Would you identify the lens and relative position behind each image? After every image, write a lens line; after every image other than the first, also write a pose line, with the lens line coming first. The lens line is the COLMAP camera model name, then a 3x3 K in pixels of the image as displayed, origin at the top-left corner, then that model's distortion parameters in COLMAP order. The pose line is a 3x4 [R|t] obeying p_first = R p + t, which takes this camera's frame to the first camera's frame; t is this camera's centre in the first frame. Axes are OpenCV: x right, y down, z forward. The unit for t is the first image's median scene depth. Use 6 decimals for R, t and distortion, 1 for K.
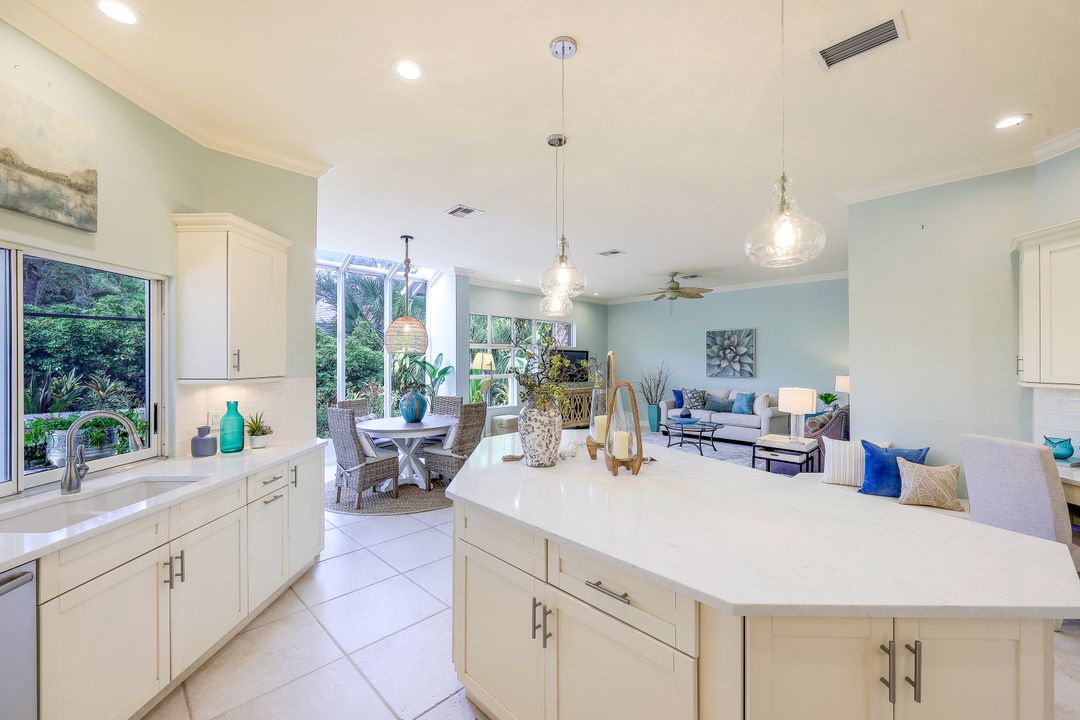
lens RADIAL K [[437.3, 0, 540.3], [0, 437.3, 361.6], [0, 0, 1]] dist [0.000701, -0.000304]
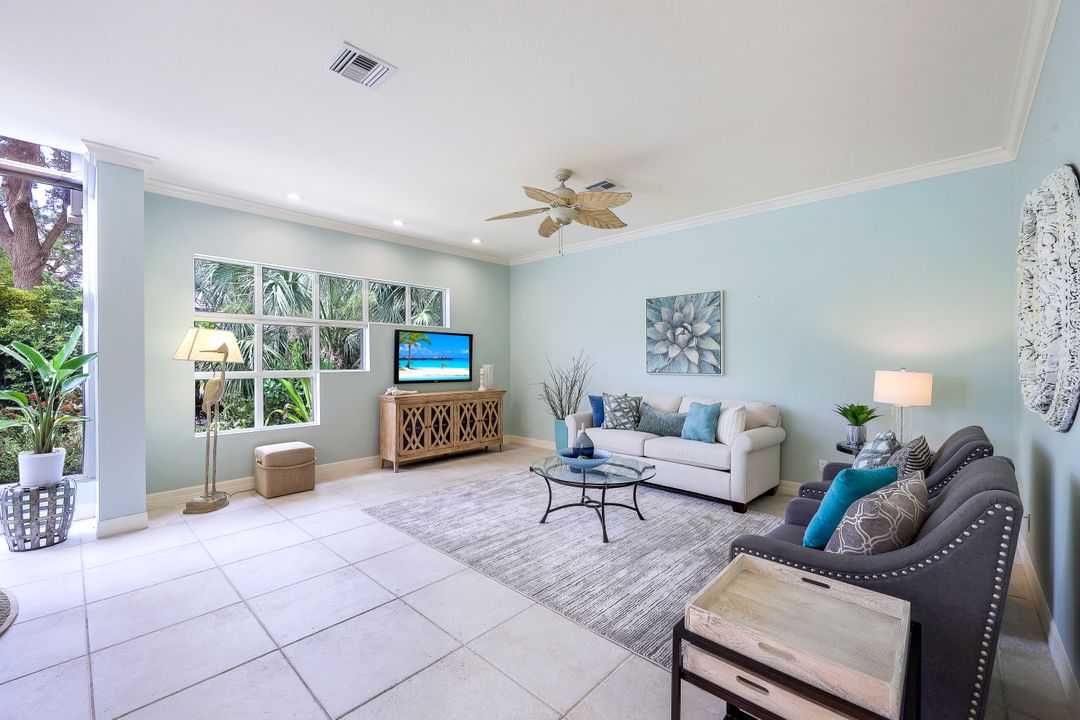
lens RADIAL K [[437.3, 0, 541.6], [0, 437.3, 362.4], [0, 0, 1]] dist [0.000701, -0.000304]
pose [[0.999298, -0.001592, 0.037417, 0.245473], [0.001298, 0.999968, 0.007896, 0.016360], [-0.037428, -0.007842, 0.999269, 0.460826]]
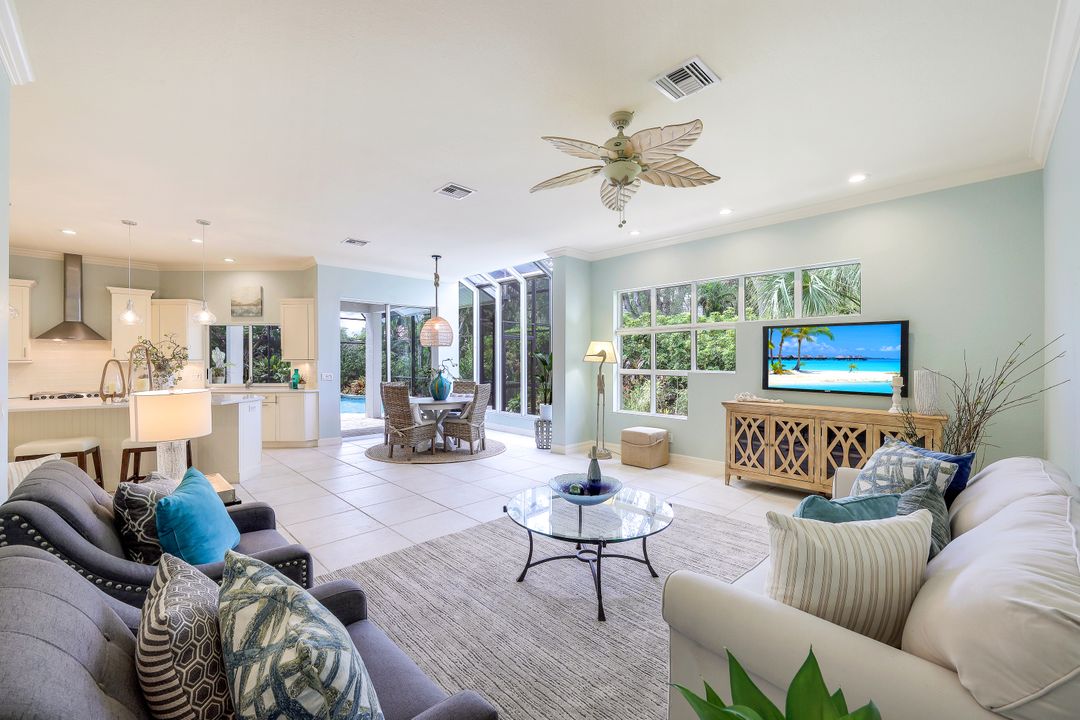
lens RADIAL K [[437.3, 0, 536.0], [0, 437.3, 362.2], [0, 0, 1]] dist [0.000701, -0.000304]
pose [[-0.010467, 0.005155, -0.999932, 0.661659], [0.001731, 0.999985, 0.005137, 0.015145], [0.999944, -0.001677, -0.010476, 0.880917]]
